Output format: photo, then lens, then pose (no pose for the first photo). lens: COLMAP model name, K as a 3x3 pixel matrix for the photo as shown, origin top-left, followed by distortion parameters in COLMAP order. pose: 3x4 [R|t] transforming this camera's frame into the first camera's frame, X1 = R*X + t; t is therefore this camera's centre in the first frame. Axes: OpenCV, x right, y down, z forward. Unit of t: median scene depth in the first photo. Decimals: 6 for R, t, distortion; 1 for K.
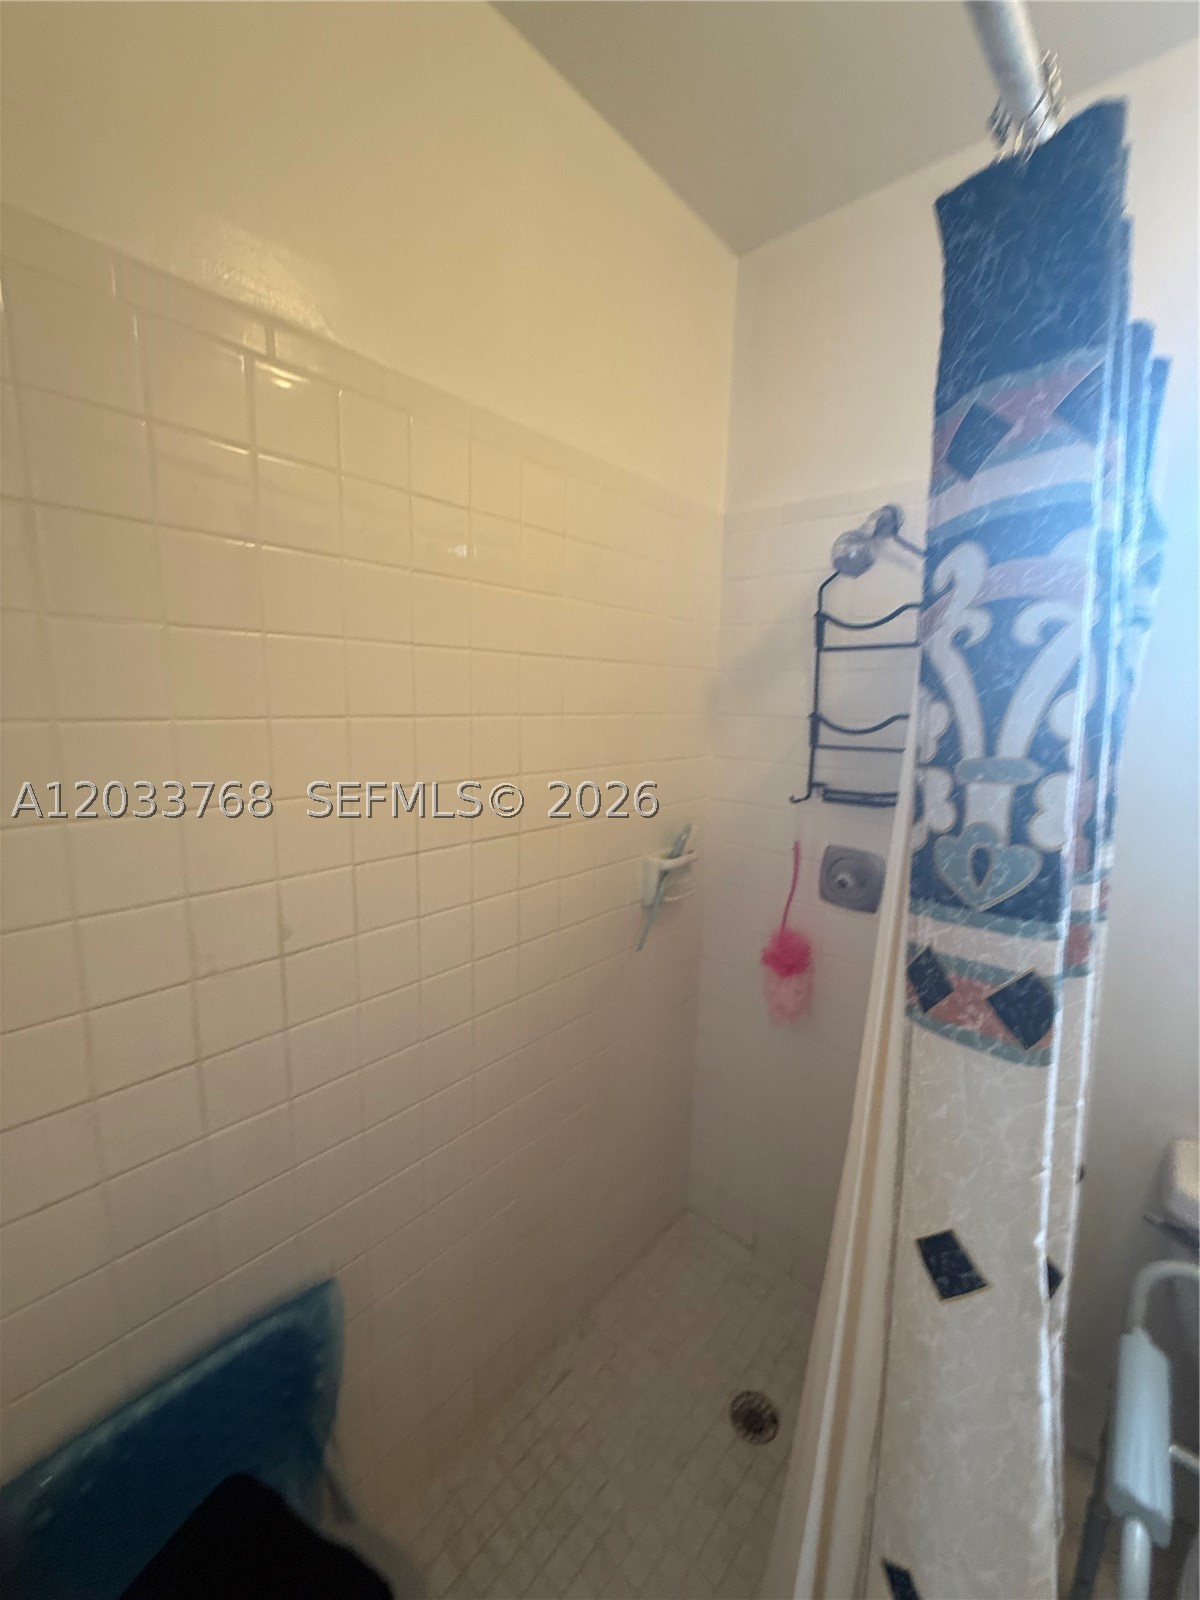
lens RADIAL K [[640.3, 0, 600.6], [0, 640.3, 795.2], [0, 0, 1]] dist [0.001064, 0.000033]
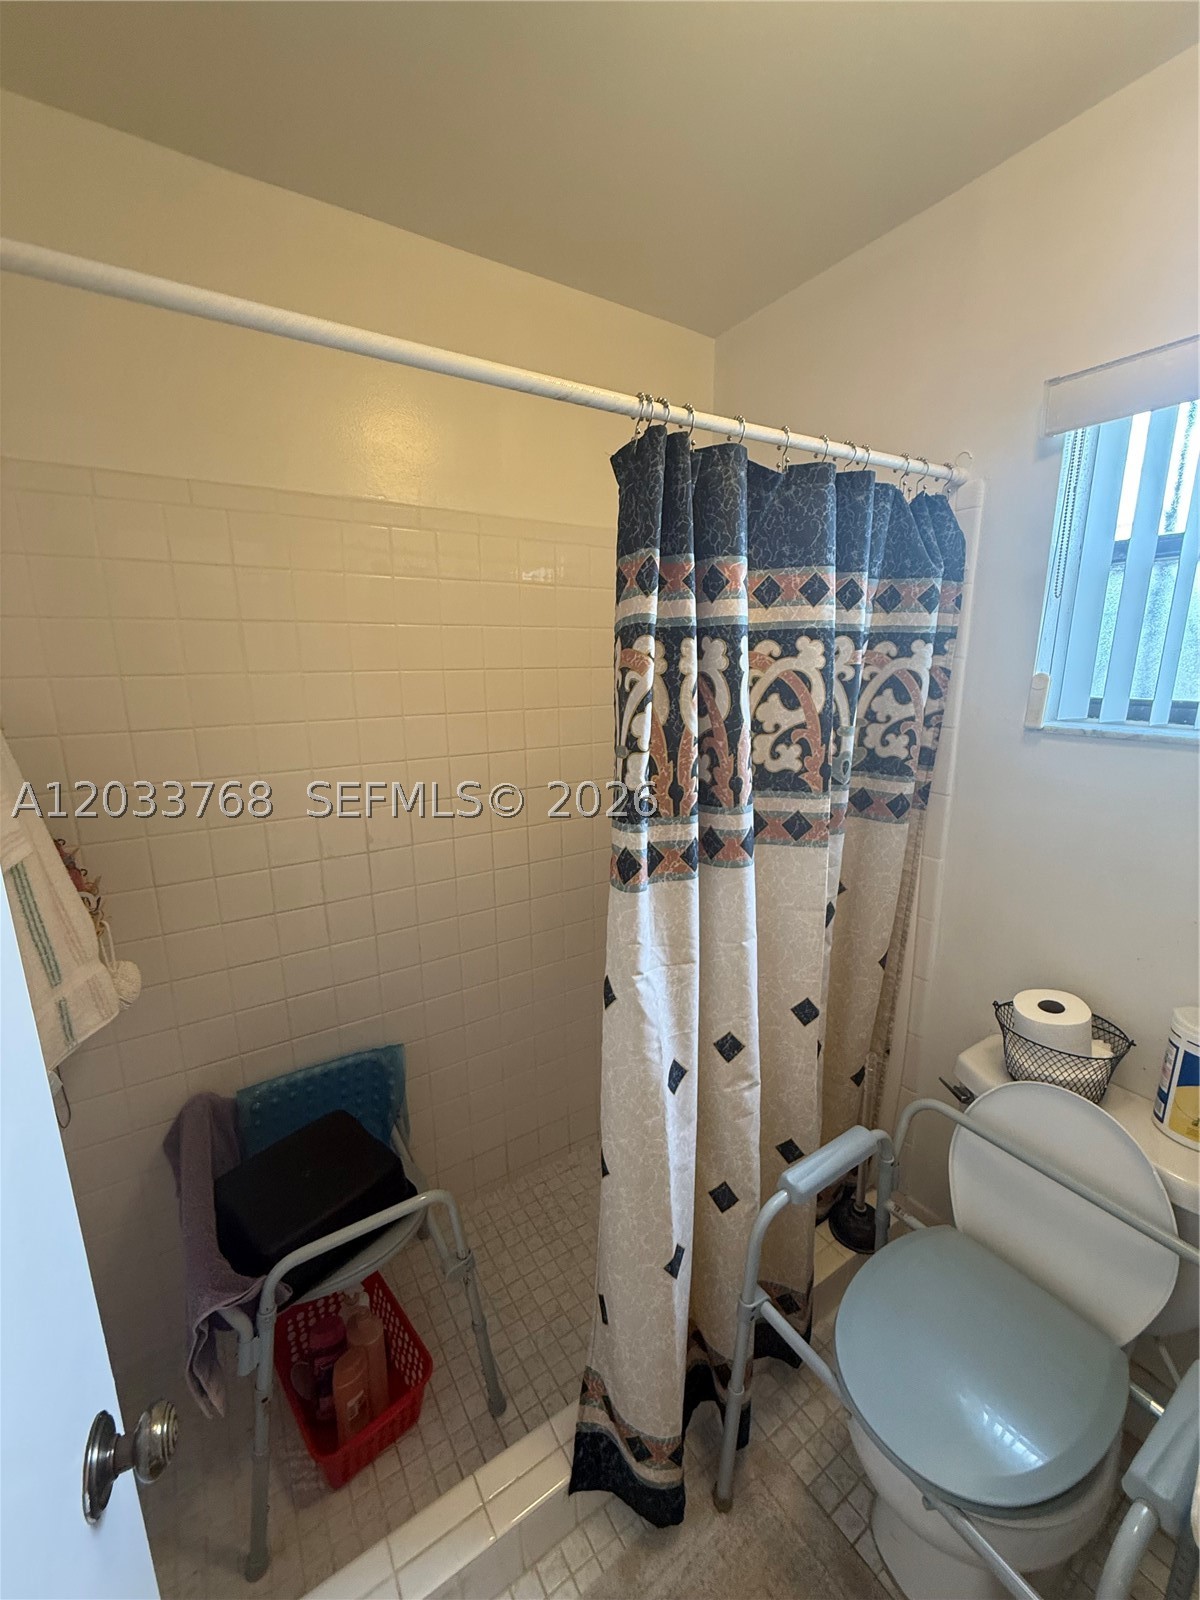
lens RADIAL K [[640.3, 0, 600.6], [0, 640.3, 795.2], [0, 0, 1]] dist [0.001064, 0.000033]
pose [[0.964503, 0.019585, -0.263343, 1.026549], [-0.006908, 0.998776, 0.048978, 0.001329], [0.263980, -0.045420, 0.963458, -0.932258]]
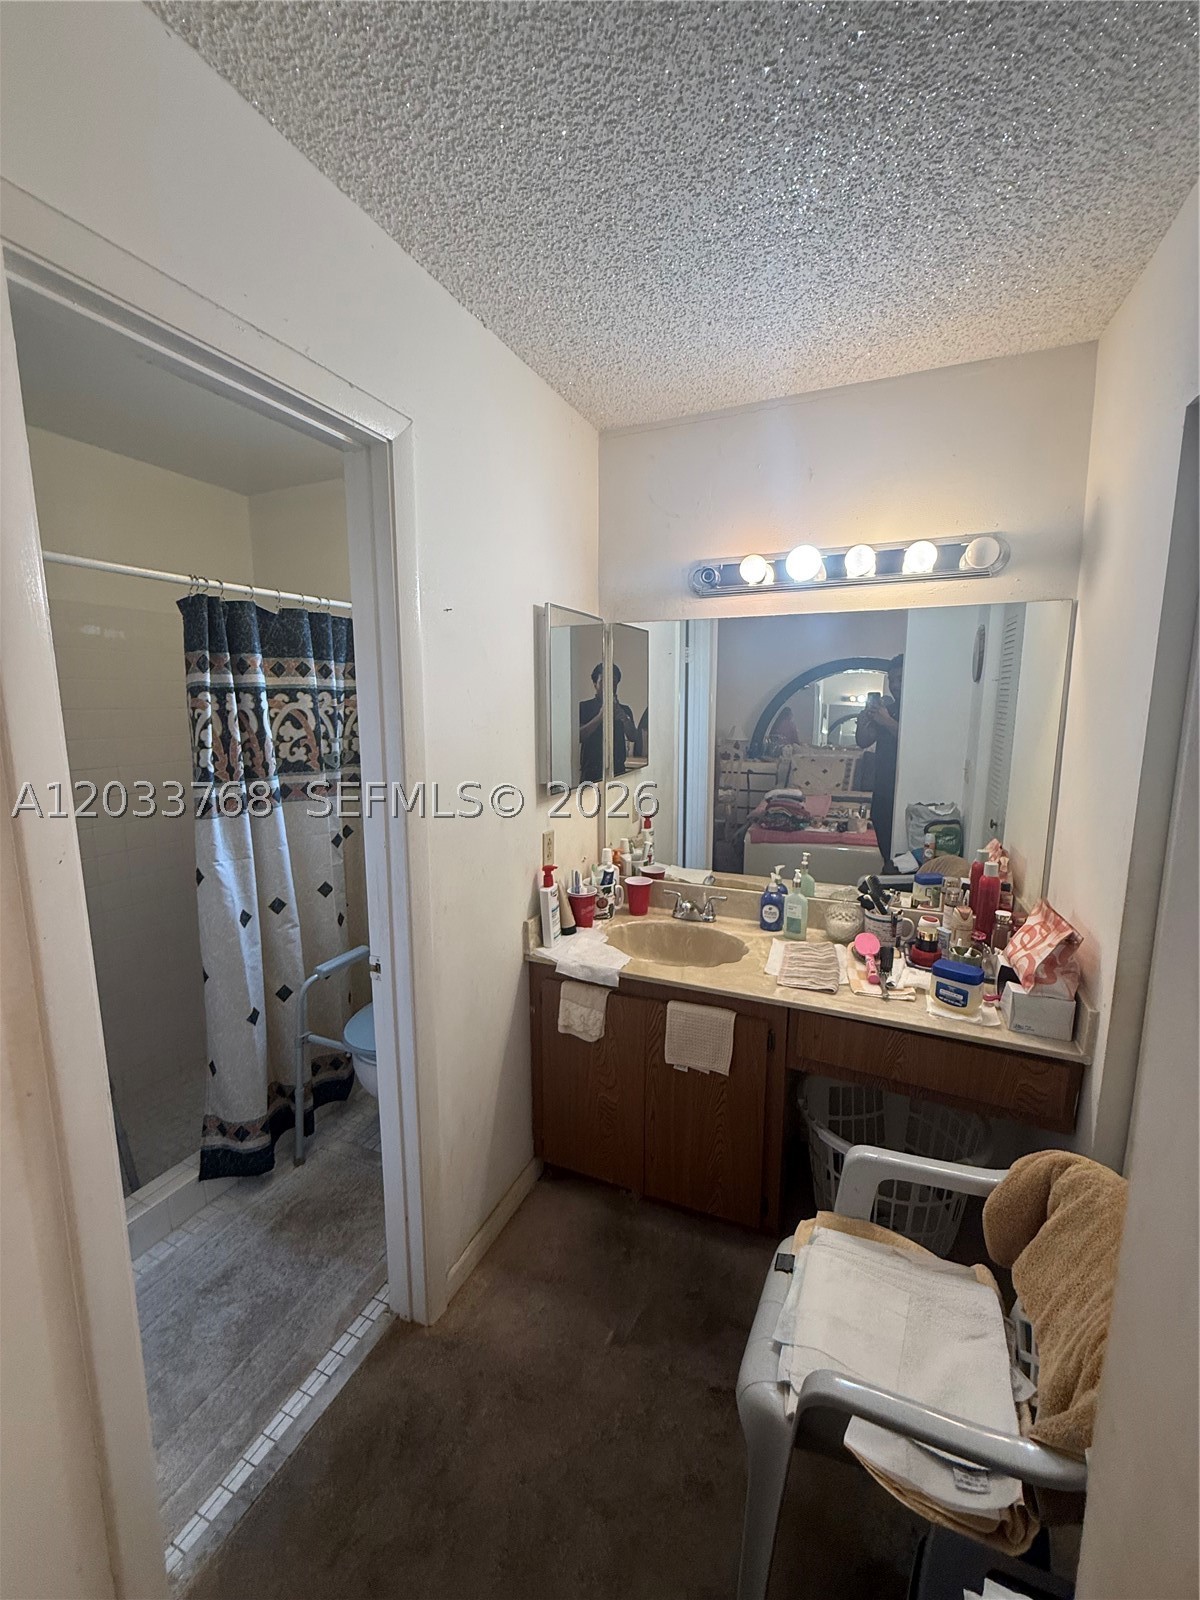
lens RADIAL K [[640.3, 0, 600.6], [0, 640.3, 795.2], [0, 0, 1]] dist [0.001064, 0.000033]
pose [[0.947156, -0.074686, 0.311958, 1.630446], [0.077182, 0.997008, 0.004359, 0.394620], [-0.311350, 0.019949, 0.950086, -3.347578]]
